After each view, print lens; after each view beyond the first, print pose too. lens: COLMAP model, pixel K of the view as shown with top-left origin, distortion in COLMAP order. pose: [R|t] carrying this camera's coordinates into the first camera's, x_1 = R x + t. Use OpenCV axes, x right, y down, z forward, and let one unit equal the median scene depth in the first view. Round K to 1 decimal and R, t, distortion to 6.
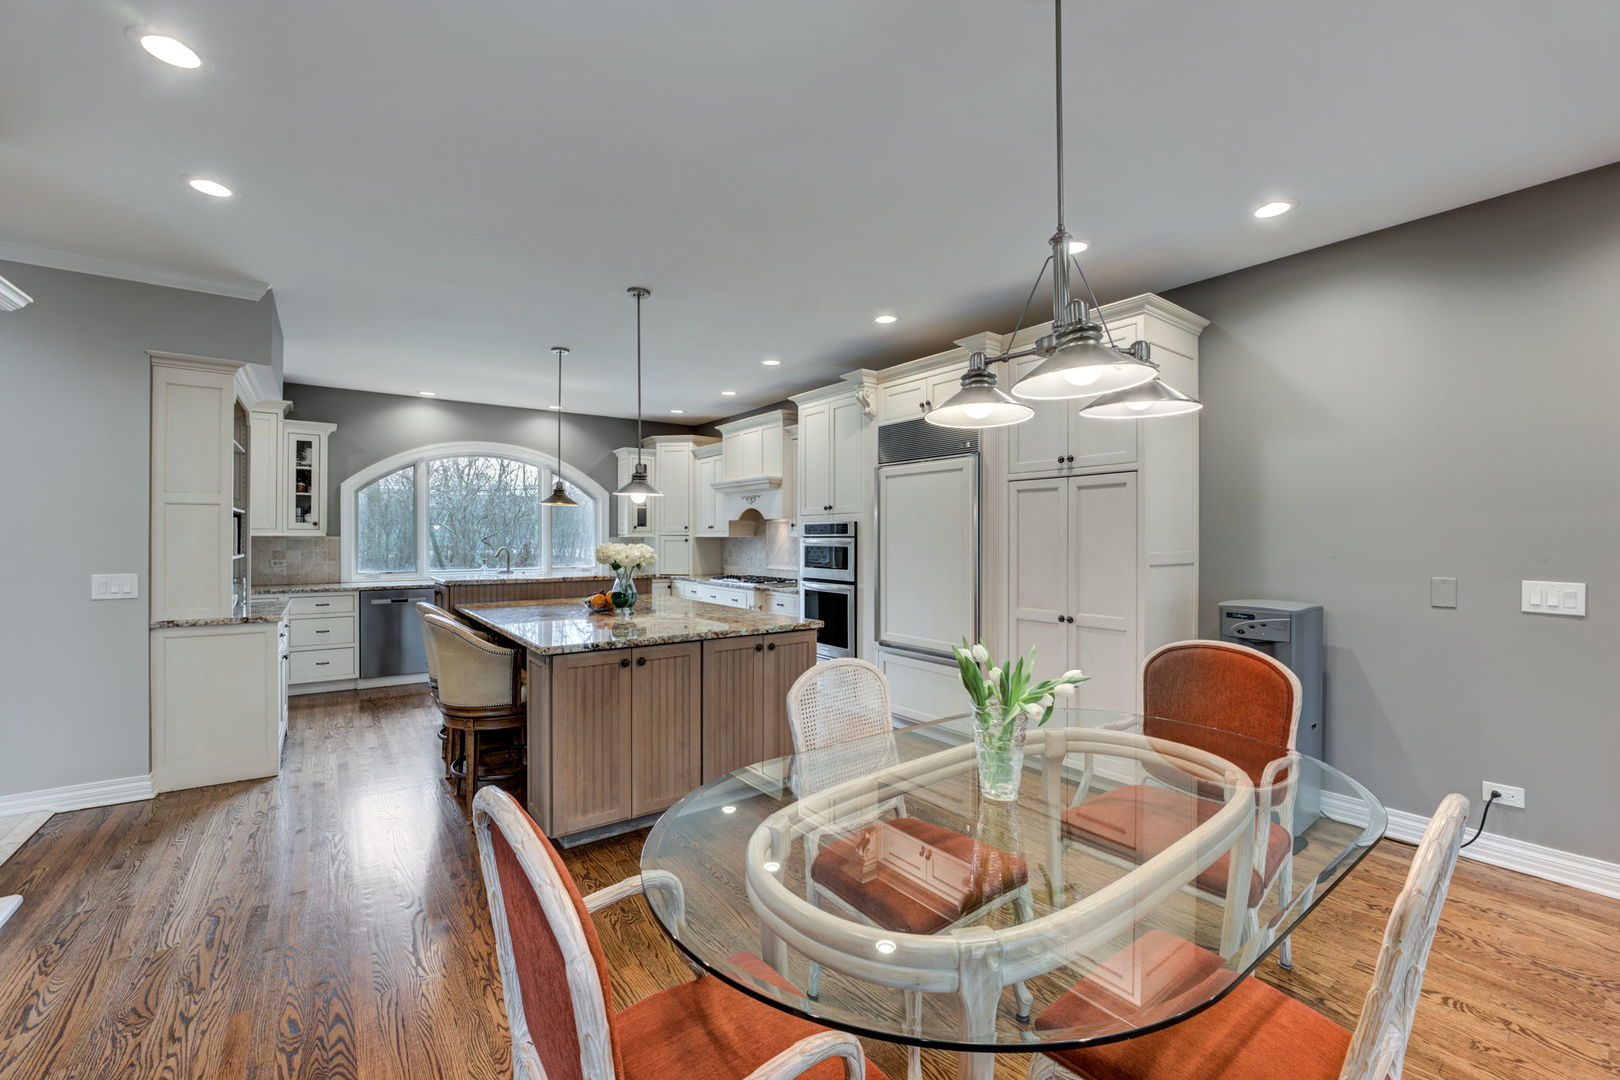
lens RADIAL K [[659.5, 0, 818.9], [0, 659.5, 539.7], [0, 0, 1]] dist [-0.021654, -0.000361]
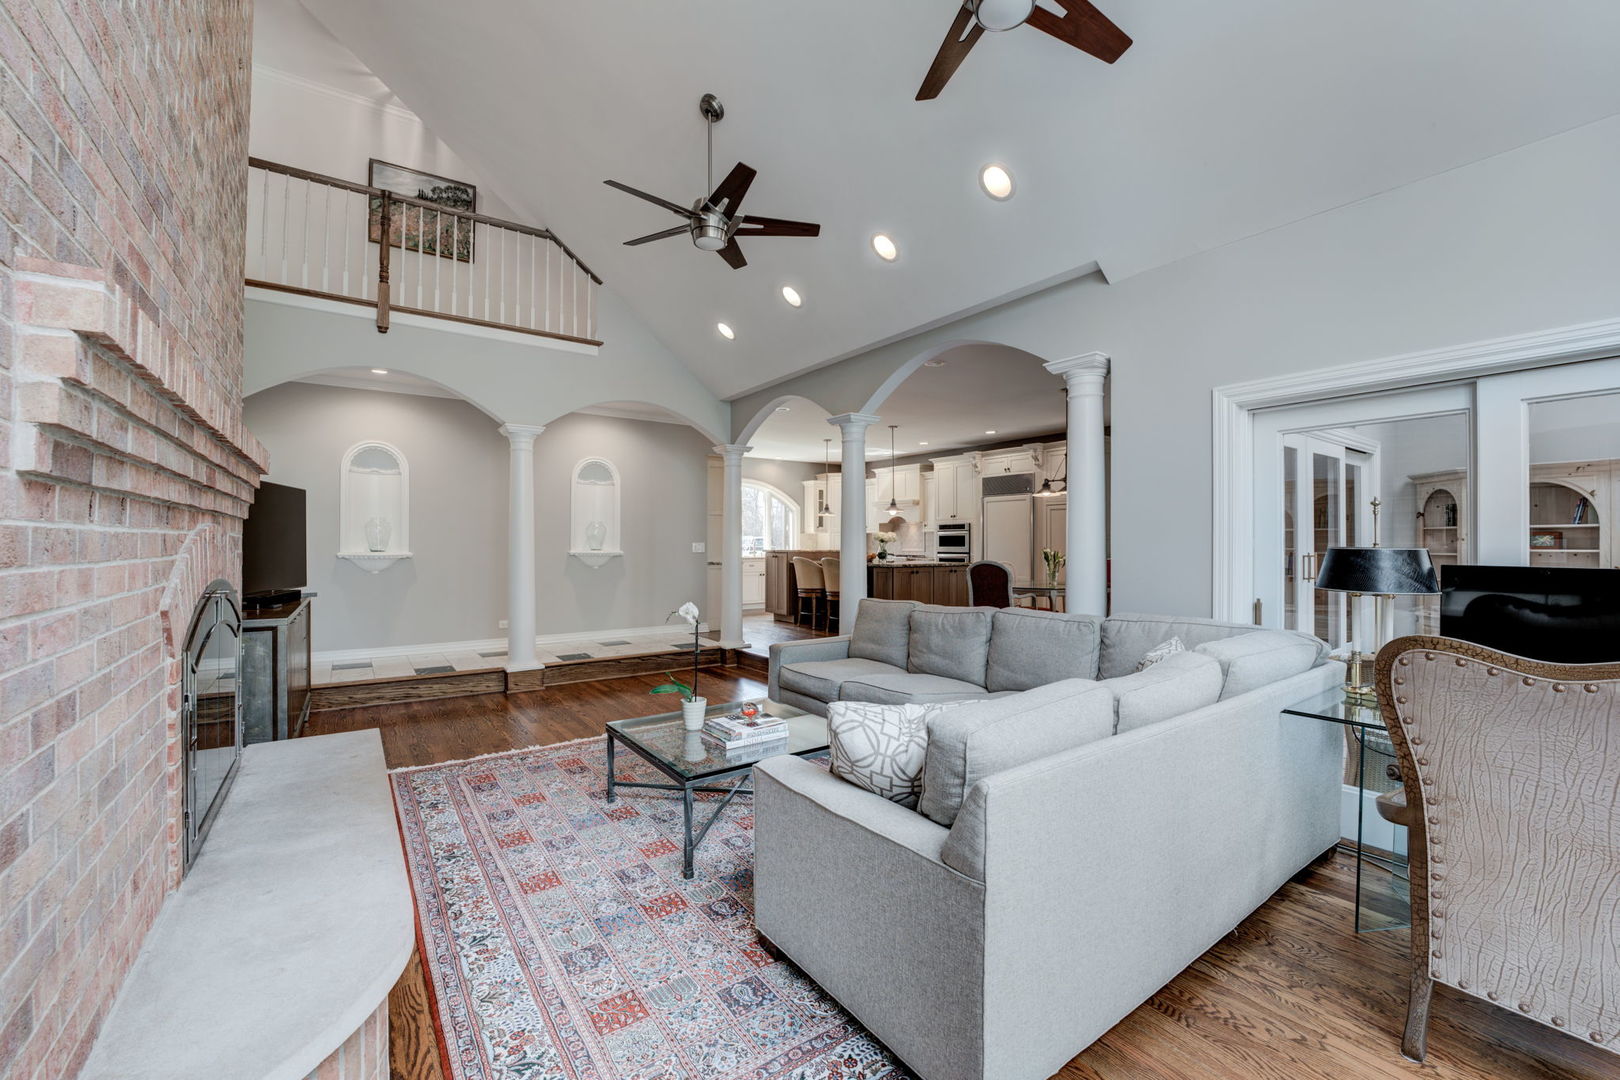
lens RADIAL K [[659.5, 0, 819.5], [0, 659.5, 538.8], [0, 0, 1]] dist [-0.021654, -0.000361]
pose [[0.999637, -0.002802, -0.026814, -0.330644], [0.002589, 0.999965, -0.007980, 0.034301], [0.026836, 0.007908, 0.999609, -0.979604]]
